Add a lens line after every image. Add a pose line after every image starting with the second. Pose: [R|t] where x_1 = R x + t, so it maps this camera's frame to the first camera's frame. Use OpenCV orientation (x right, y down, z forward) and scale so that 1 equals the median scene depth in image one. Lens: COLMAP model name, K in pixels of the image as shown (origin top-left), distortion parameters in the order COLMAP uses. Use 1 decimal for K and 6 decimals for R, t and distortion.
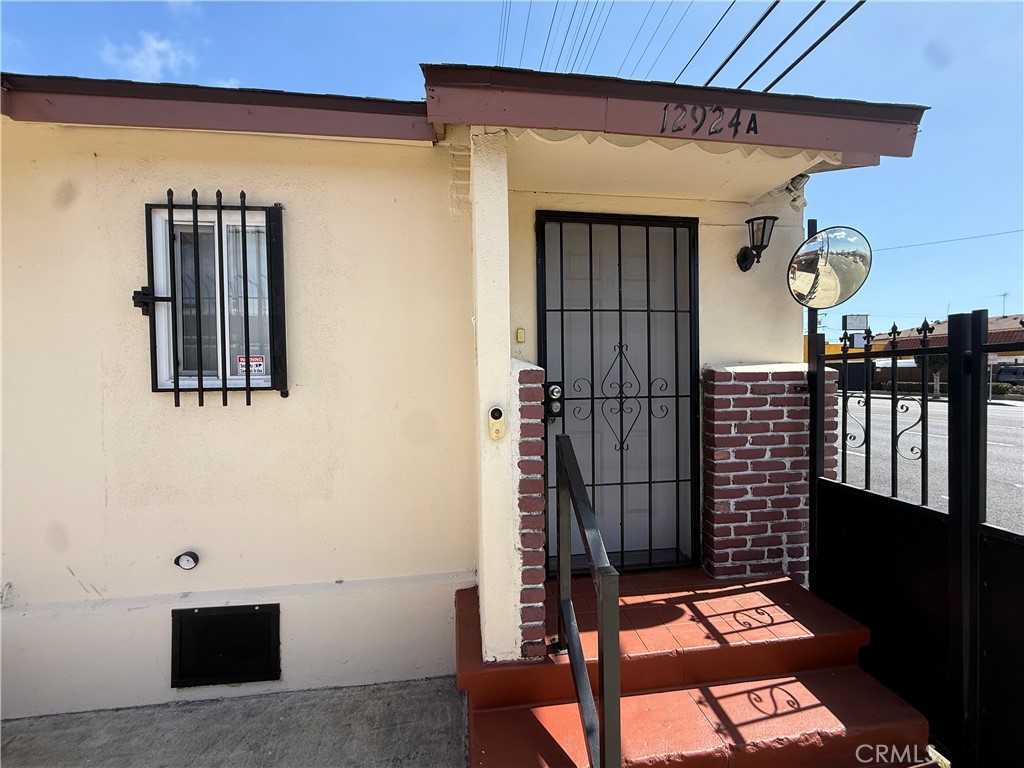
lens RADIAL K [[408.8, 0, 509.8], [0, 408.8, 382.5], [0, 0, 1]] dist [0.000955, 0.000072]
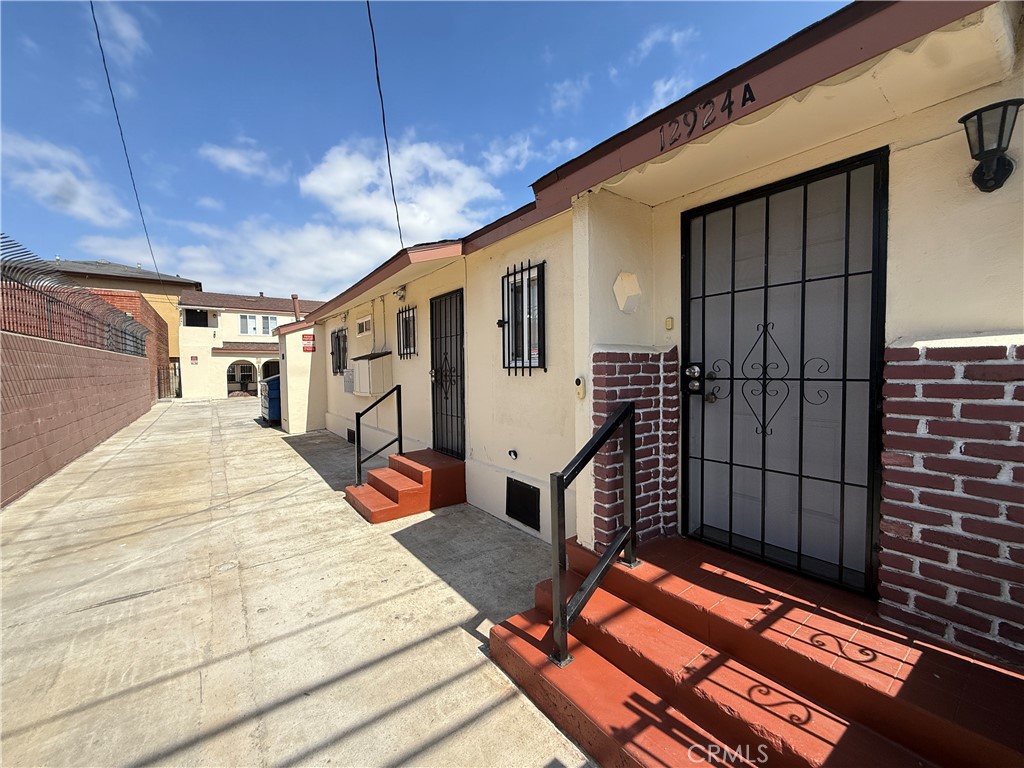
lens RADIAL K [[408.8, 0, 508.5], [0, 408.8, 382.9], [0, 0, 1]] dist [0.000955, 0.000072]
pose [[0.493648, 0.036896, -0.868879, 0.898383], [-0.014596, 0.999310, 0.034142, 0.024627], [0.869539, -0.004172, 0.493846, 0.012734]]
